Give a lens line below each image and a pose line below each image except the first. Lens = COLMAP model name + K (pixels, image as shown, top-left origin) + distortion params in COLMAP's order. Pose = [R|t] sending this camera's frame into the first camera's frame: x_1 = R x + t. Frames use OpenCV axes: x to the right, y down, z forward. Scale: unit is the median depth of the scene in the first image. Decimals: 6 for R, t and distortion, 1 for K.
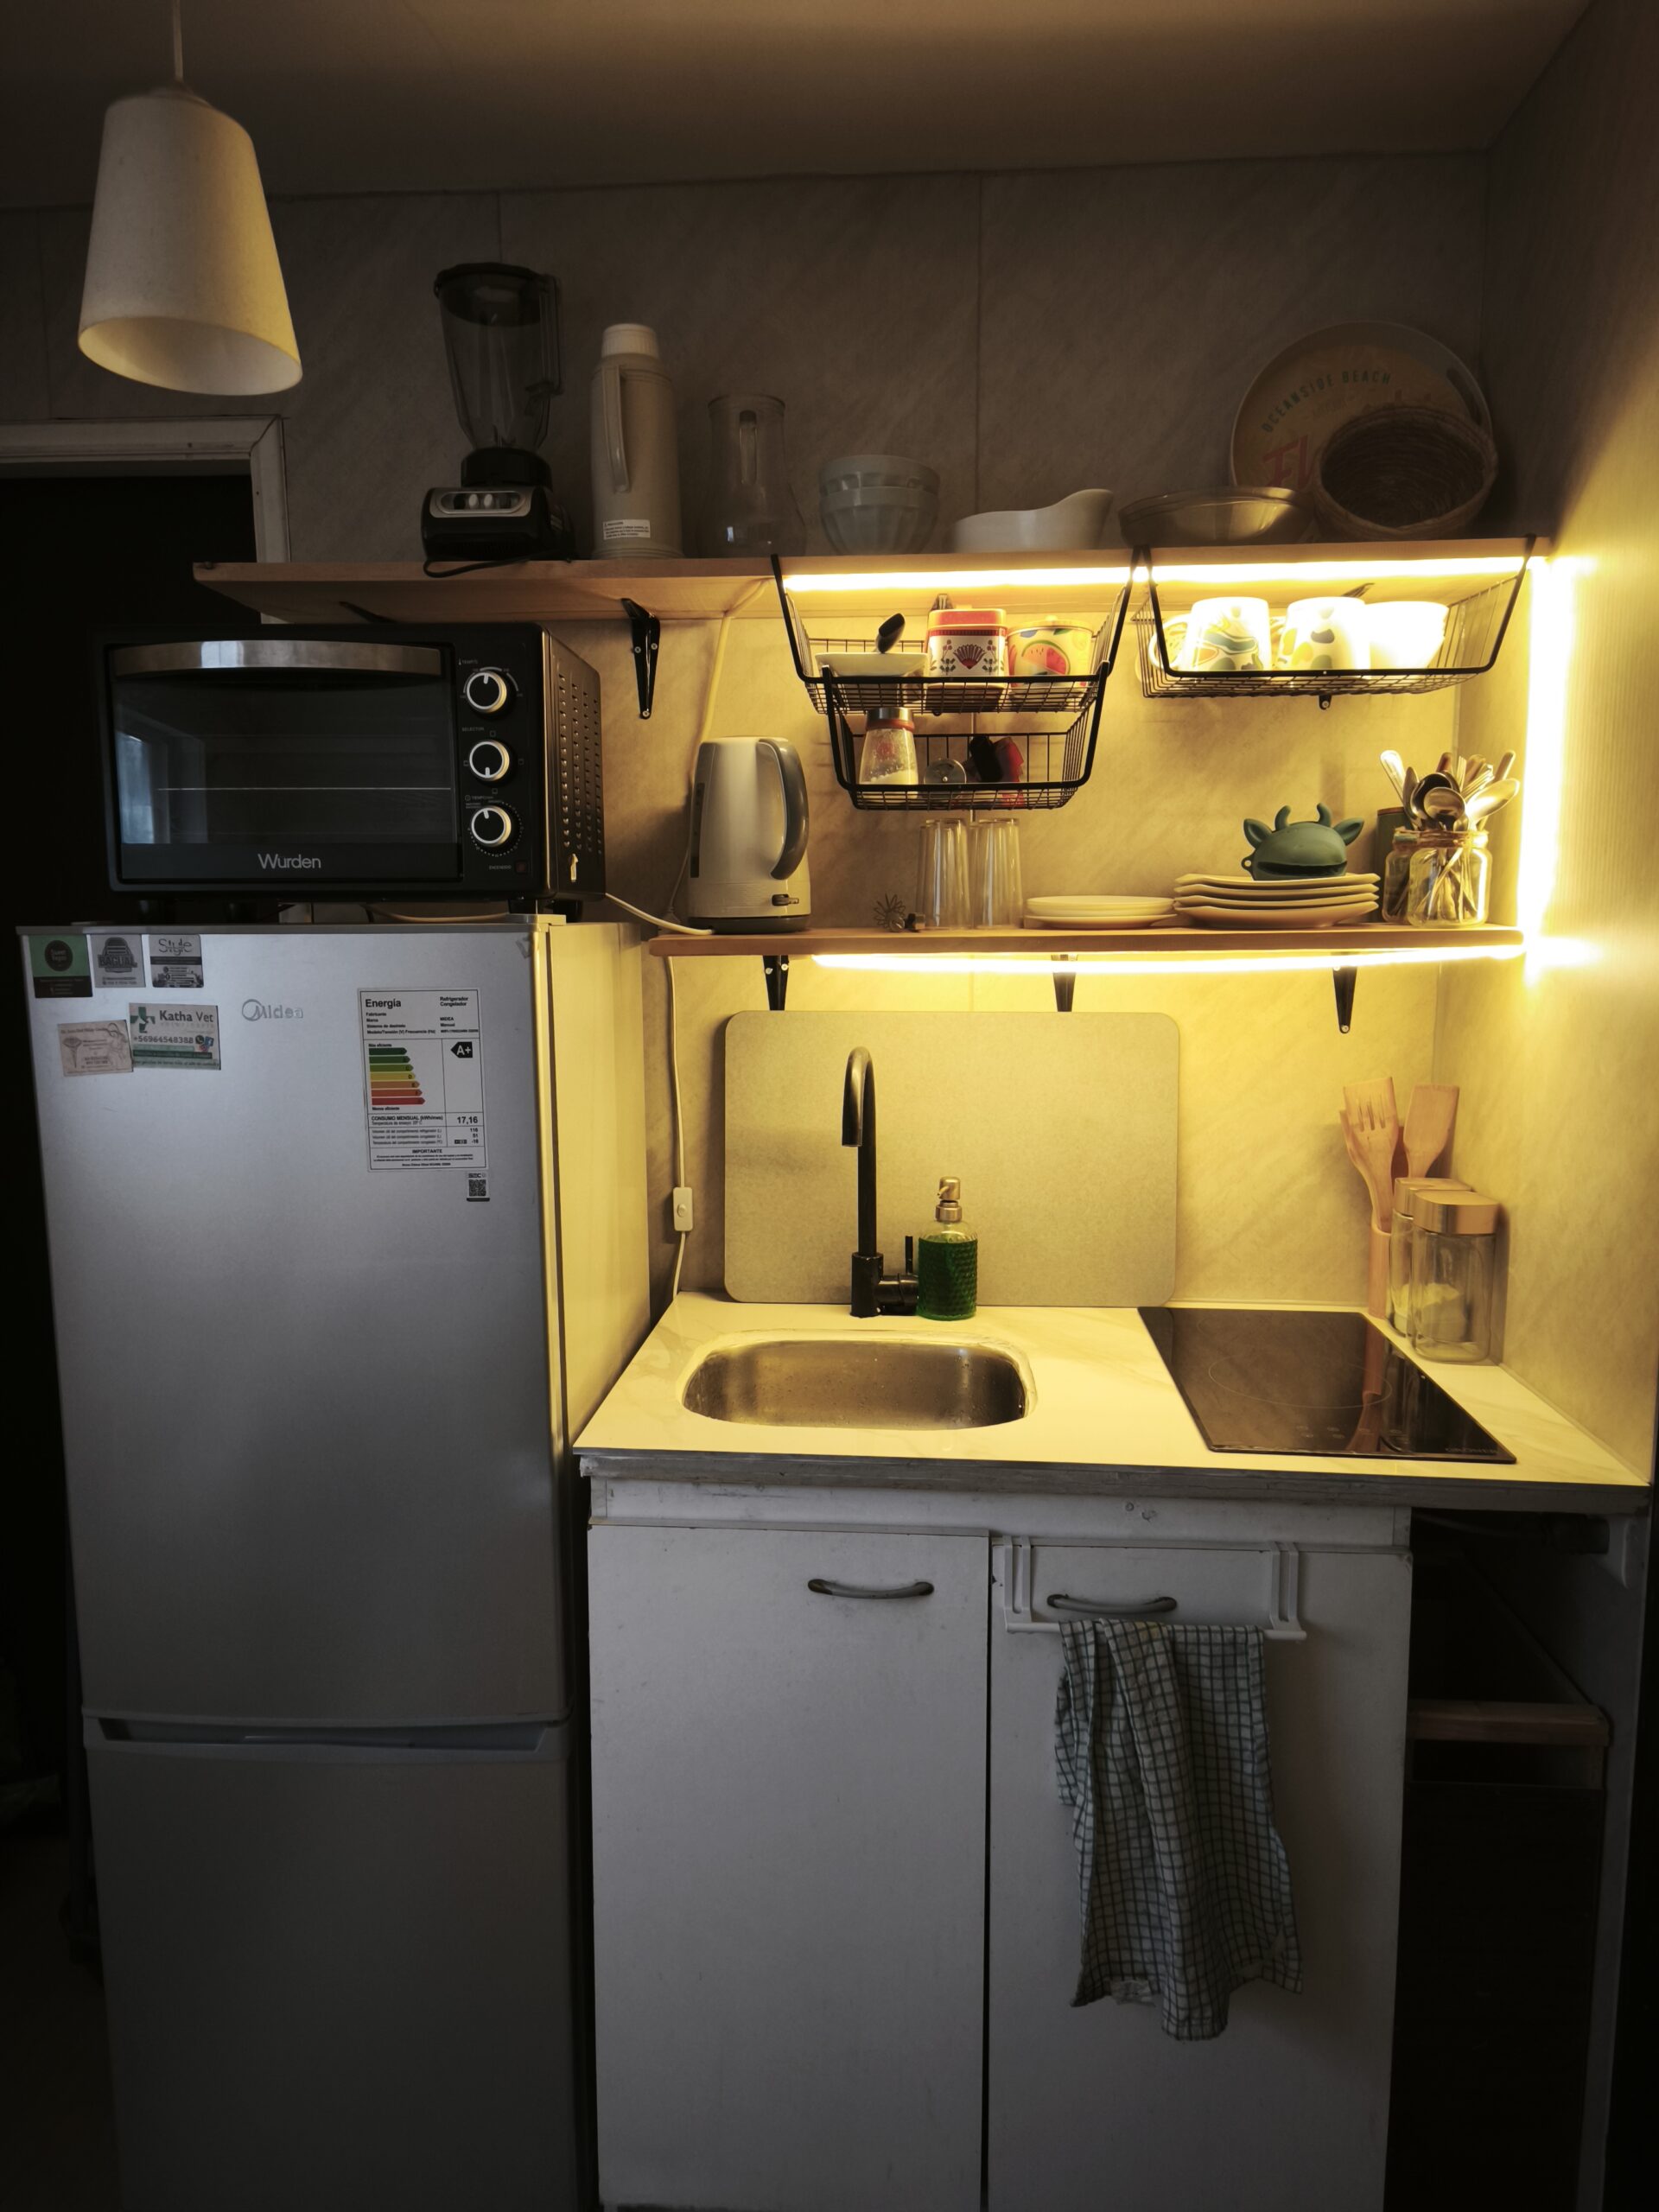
lens RADIAL K [[1467.6, 0, 827.3], [0, 1467.6, 1119.1], [0, 0, 1]] dist [0.067149, -0.048354]
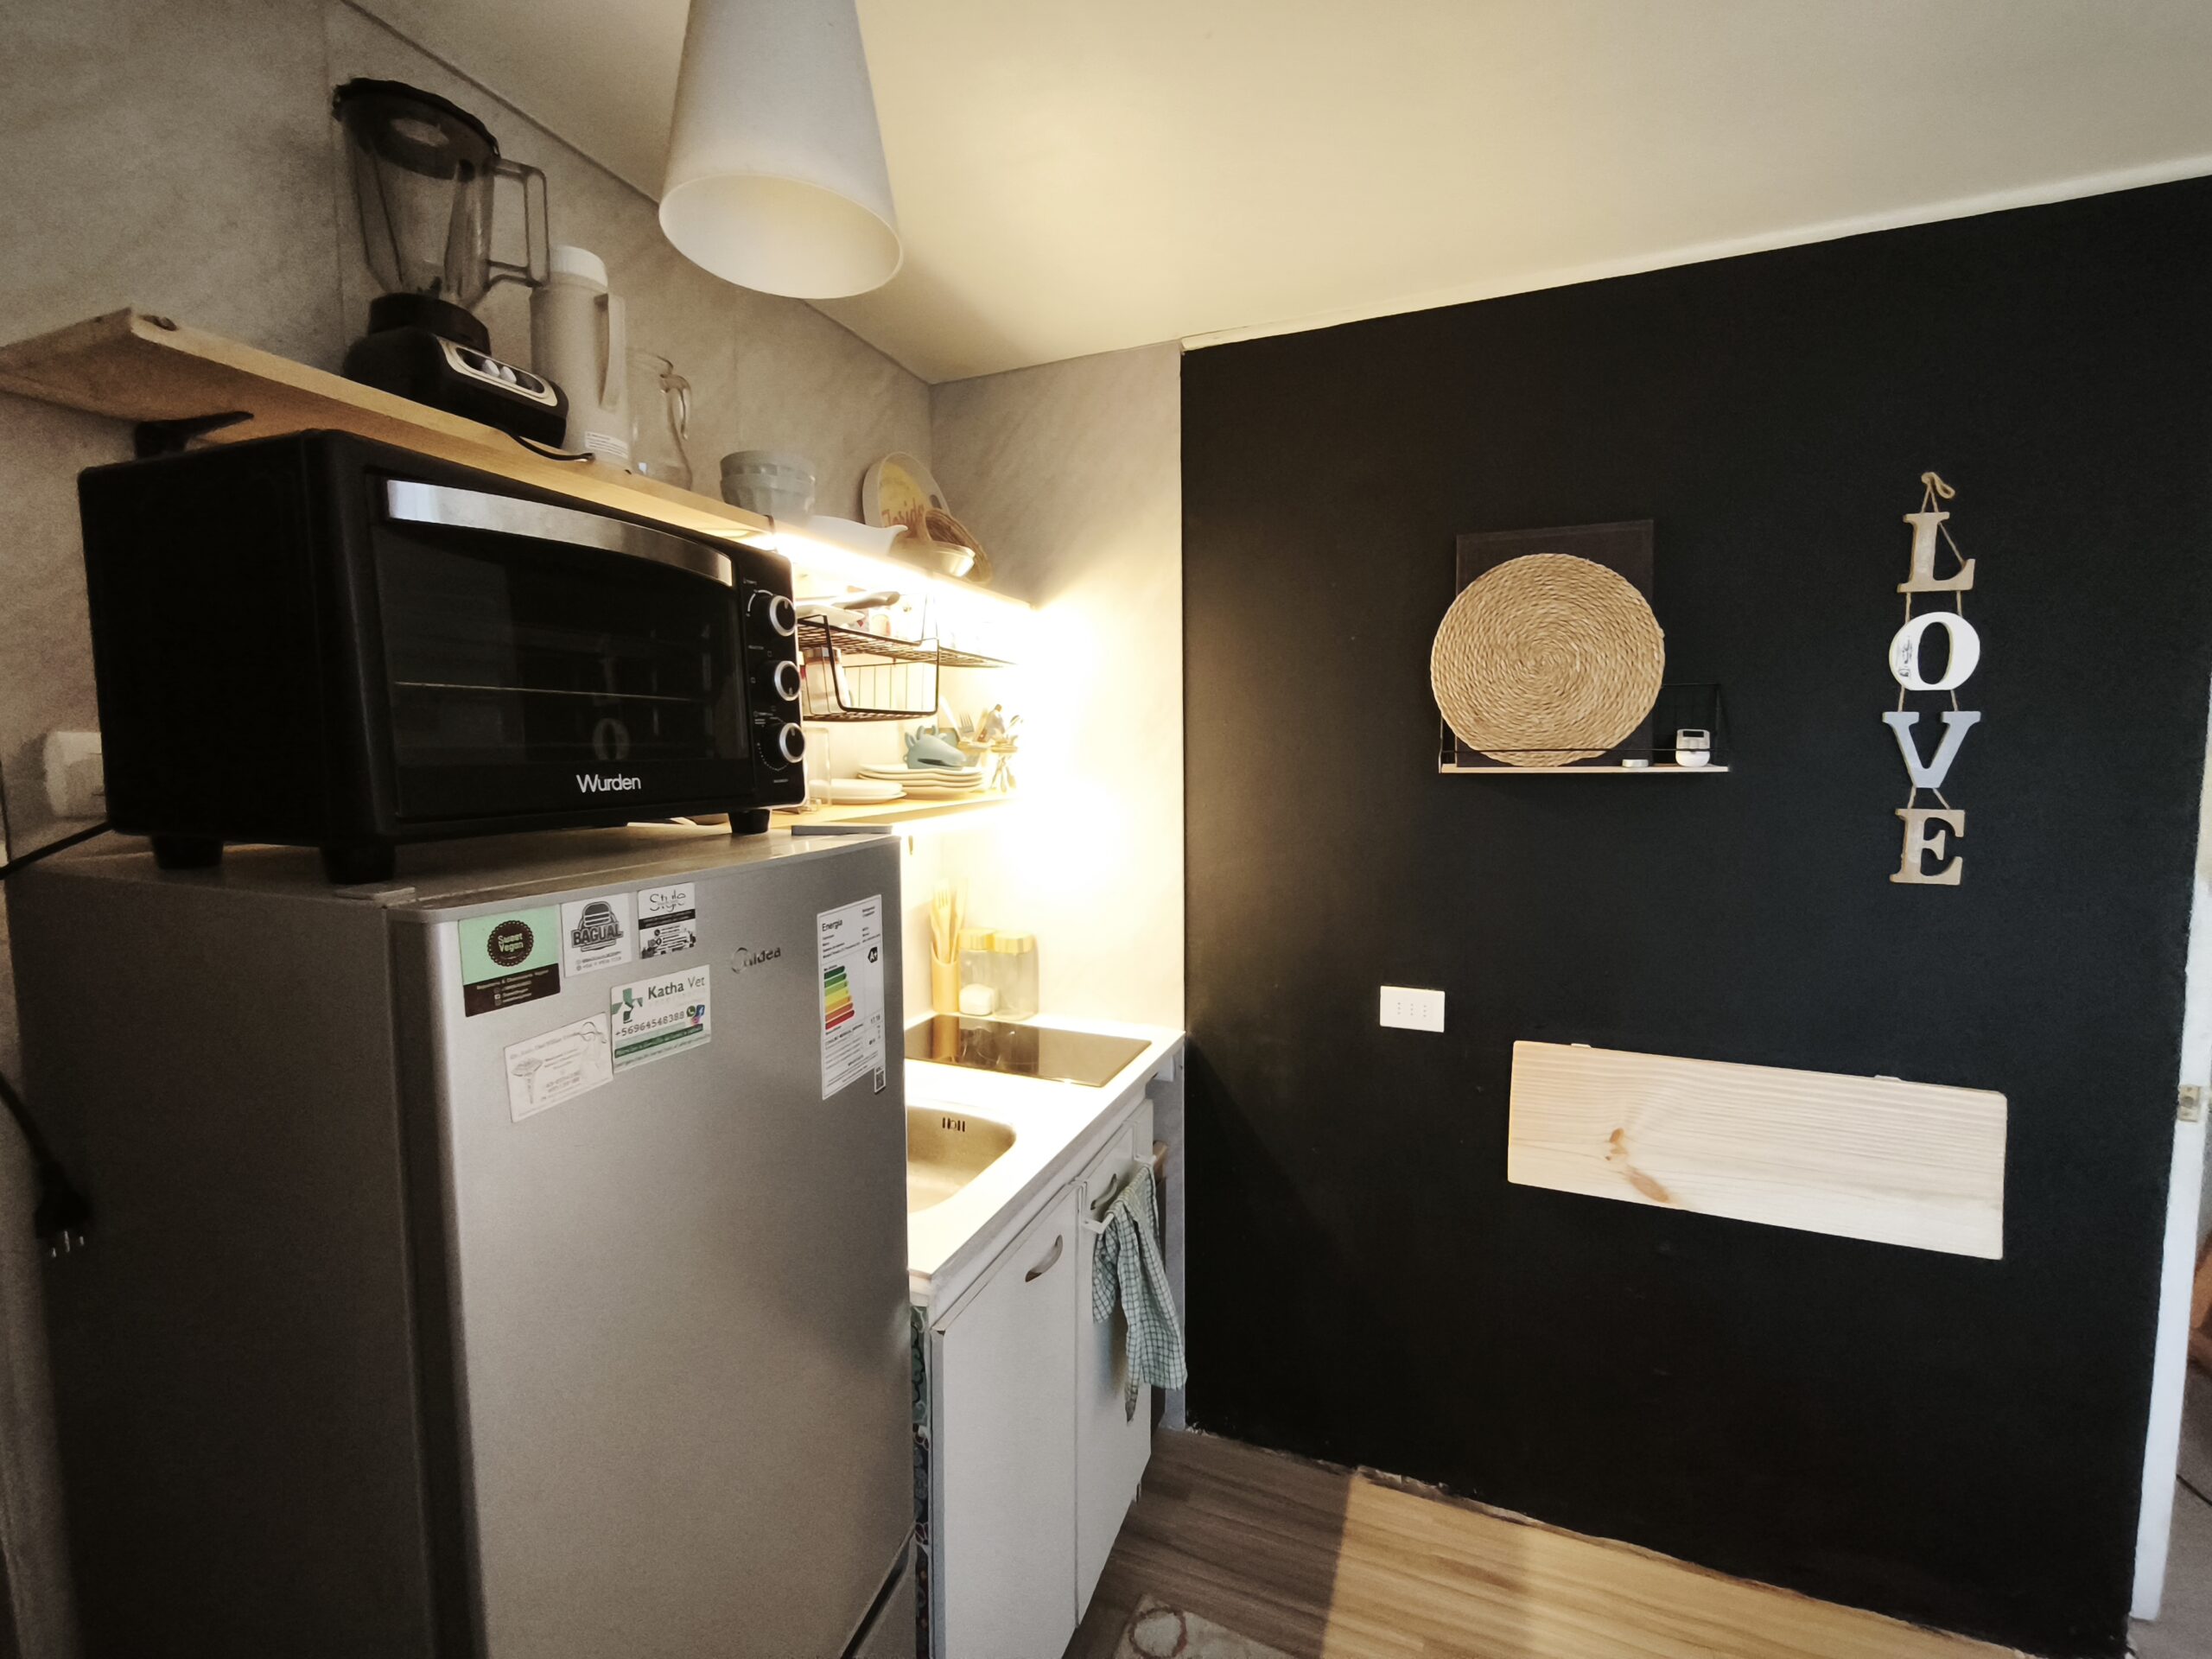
lens RADIAL K [[938.6, 0, 1108.5], [0, 938.6, 825.3], [0, 0, 1]] dist [-0.011802, 0.002034]
pose [[0.298558, -0.076788, 0.951297, -0.705701], [0.127900, 0.990986, 0.039851, -0.122959], [-0.945783, 0.109773, 0.305688, 0.525773]]
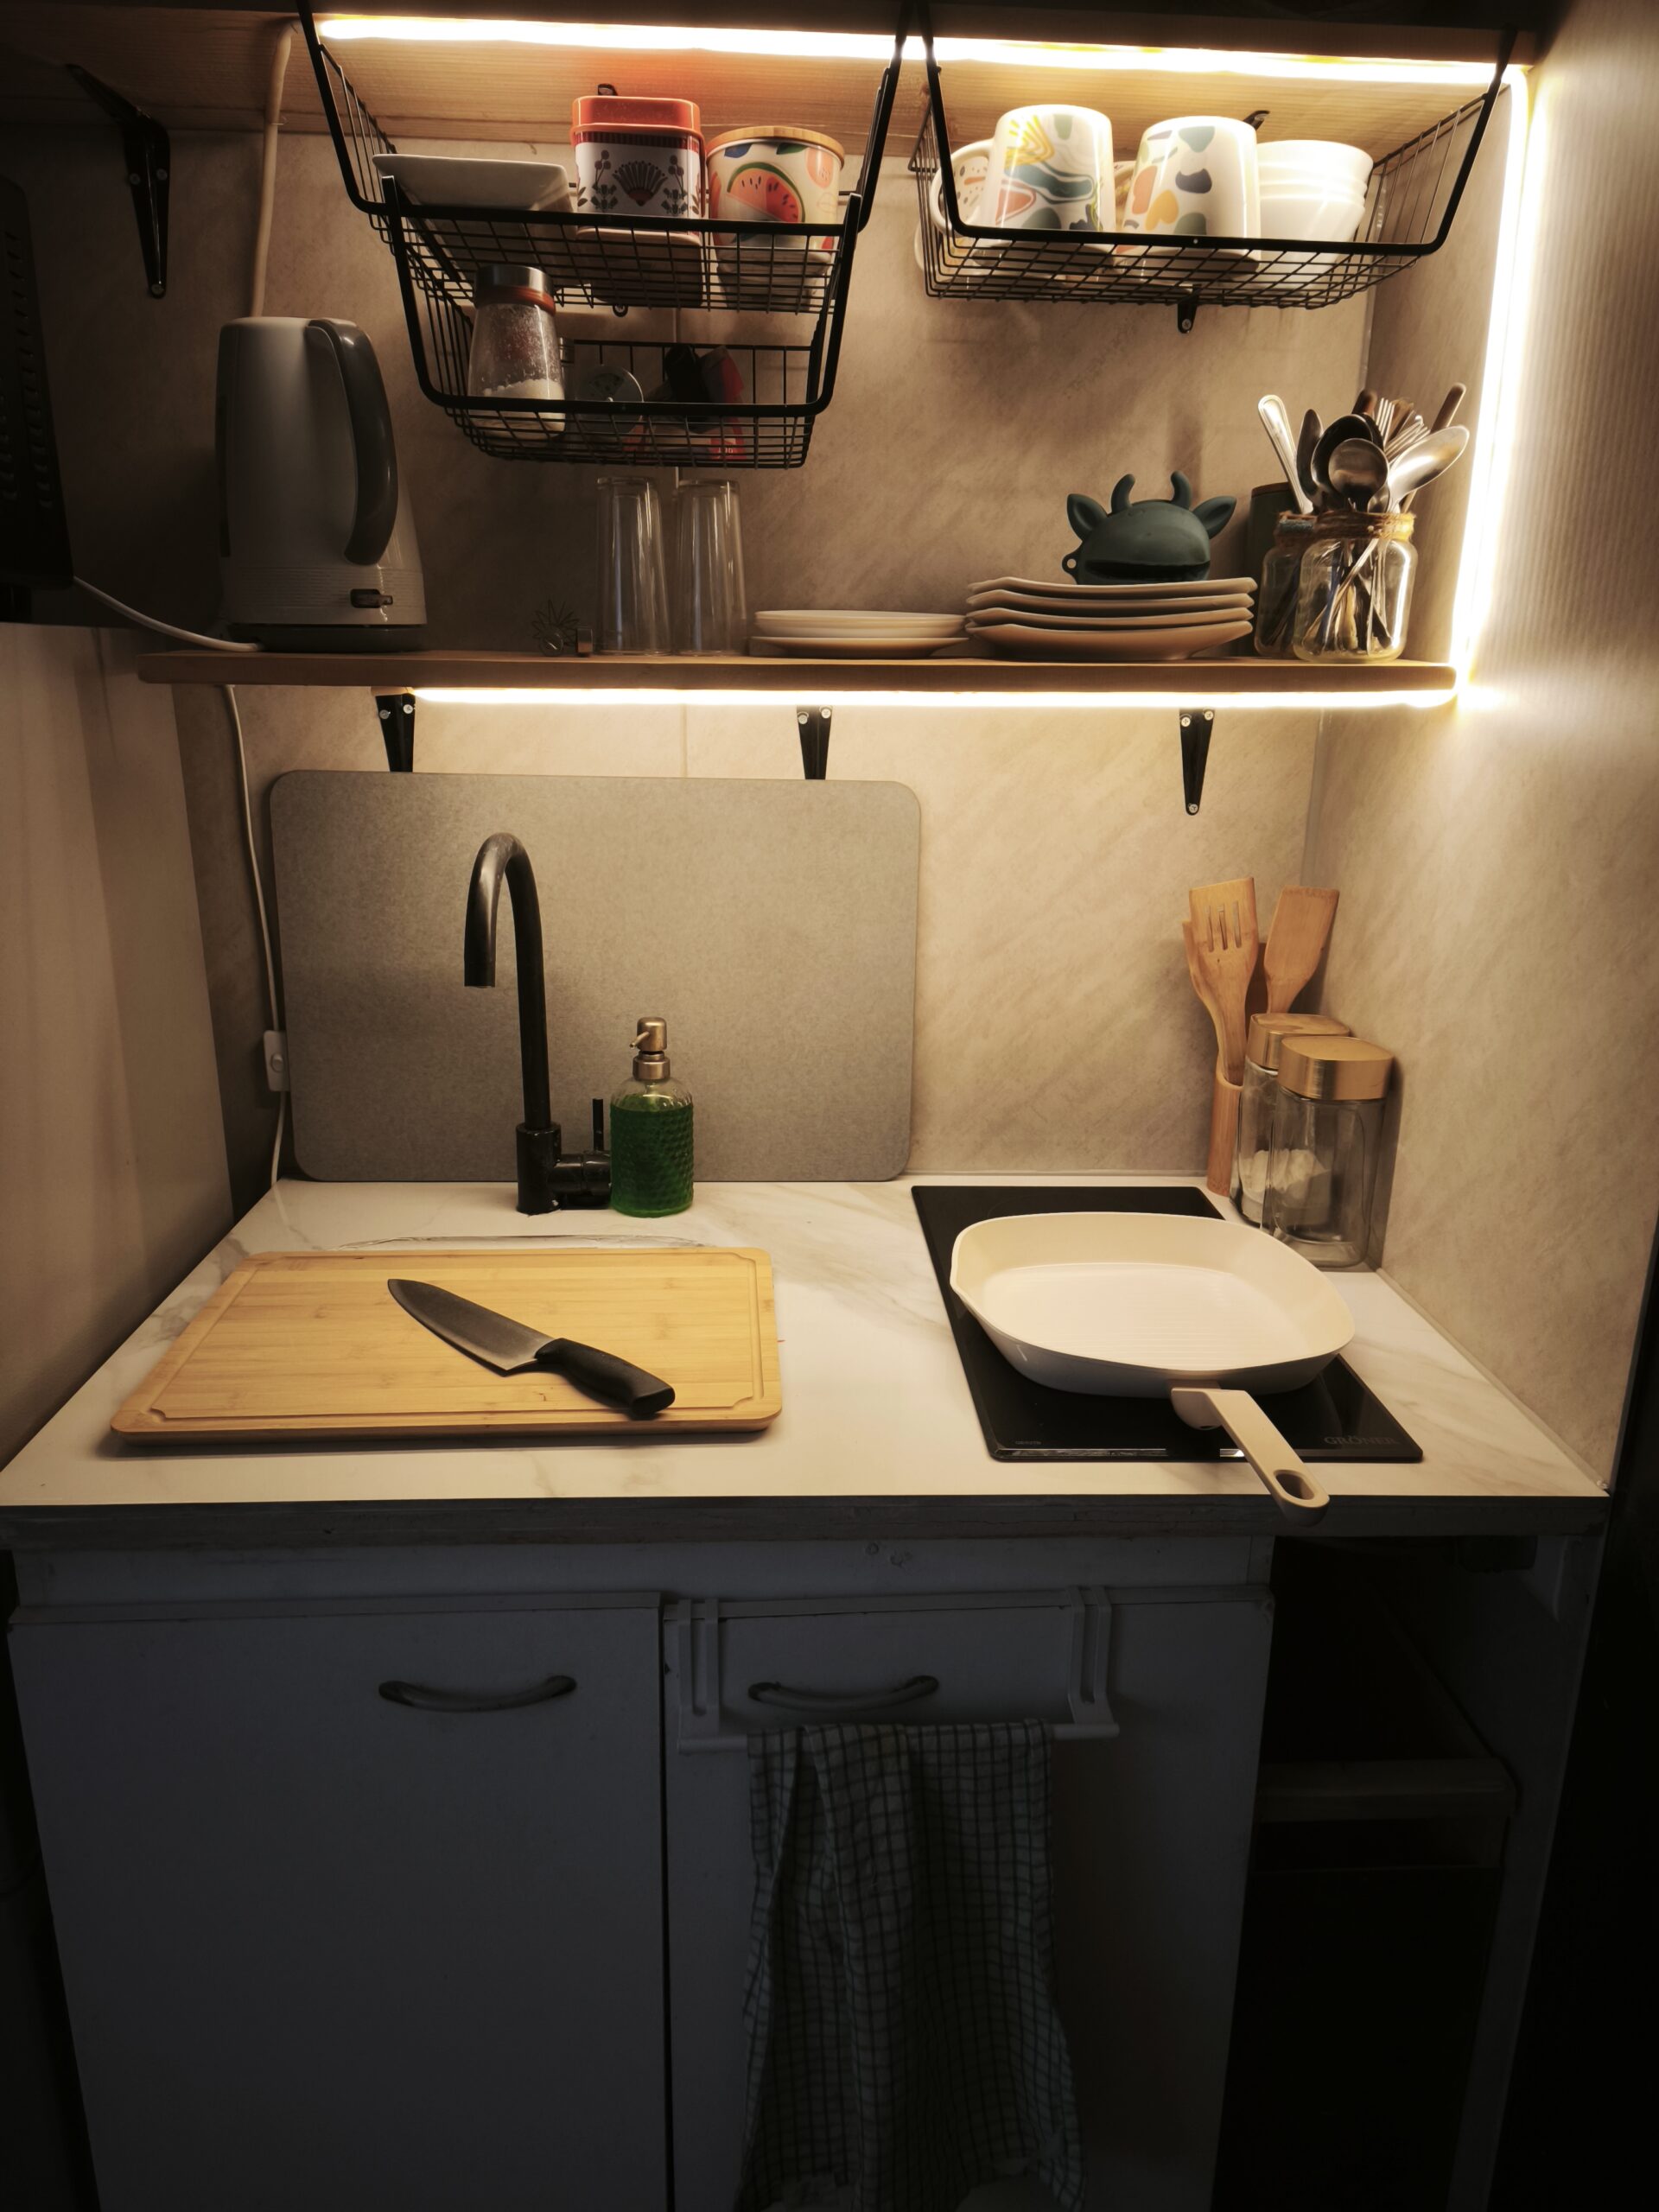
lens RADIAL K [[1467.6, 0, 835.1], [0, 1467.6, 1109.0], [0, 0, 1]] dist [0.067149, -0.048354]
pose [[0.992148, -0.017604, 0.123827, 0.093889], [-0.001618, 0.988156, 0.153447, -0.030064], [-0.125062, -0.152442, 0.980368, 0.327409]]
